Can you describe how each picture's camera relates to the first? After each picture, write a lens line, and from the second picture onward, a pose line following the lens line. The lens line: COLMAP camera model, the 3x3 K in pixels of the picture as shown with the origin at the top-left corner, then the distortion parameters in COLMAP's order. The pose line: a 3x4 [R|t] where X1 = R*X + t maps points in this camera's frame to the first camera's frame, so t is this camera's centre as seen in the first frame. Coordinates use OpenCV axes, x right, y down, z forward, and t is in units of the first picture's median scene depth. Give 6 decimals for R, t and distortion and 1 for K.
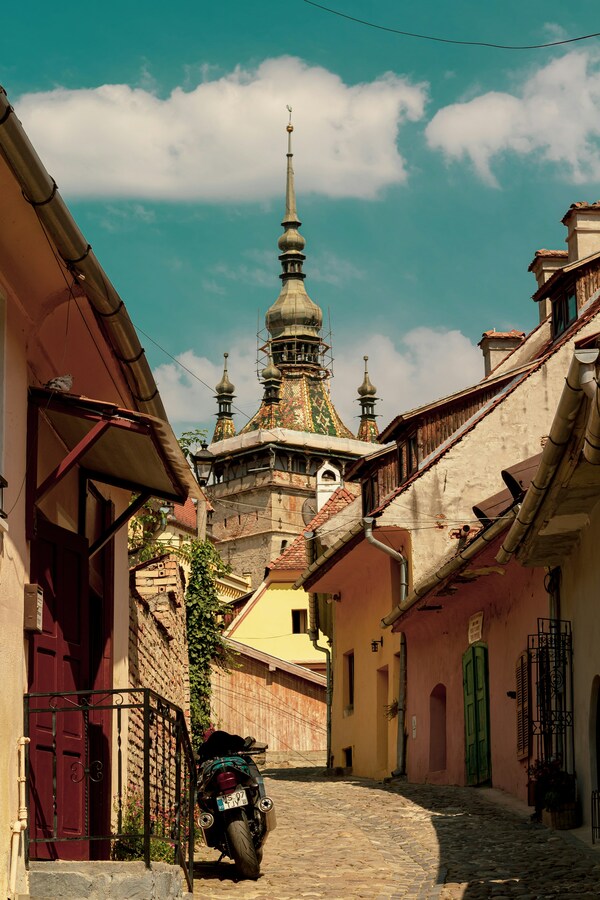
lens RADIAL K [[2032.2, 0, 300.0], [0, 2032.2, 450.0], [0, 0, 1]] dist [-0.000352, 0.436888]
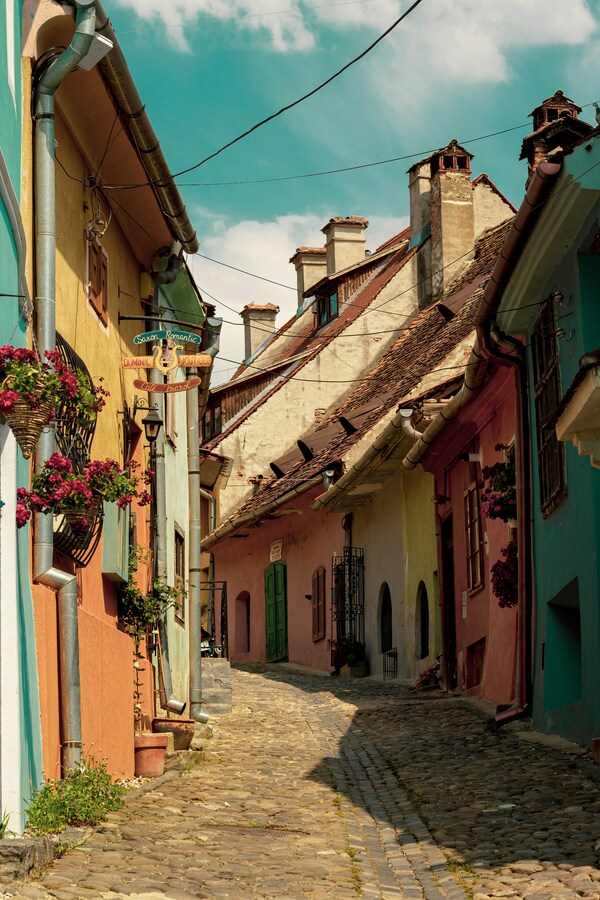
lens RADIAL K [[2032.2, 0, 300.0], [0, 2032.2, 450.0], [0, 0, 1]] dist [-0.000352, 0.436888]
pose [[0.988835, 0.017020, 0.148042, -0.090247], [-0.022957, 0.998995, 0.038490, -0.031142], [-0.147238, -0.041458, 0.988232, -0.330373]]
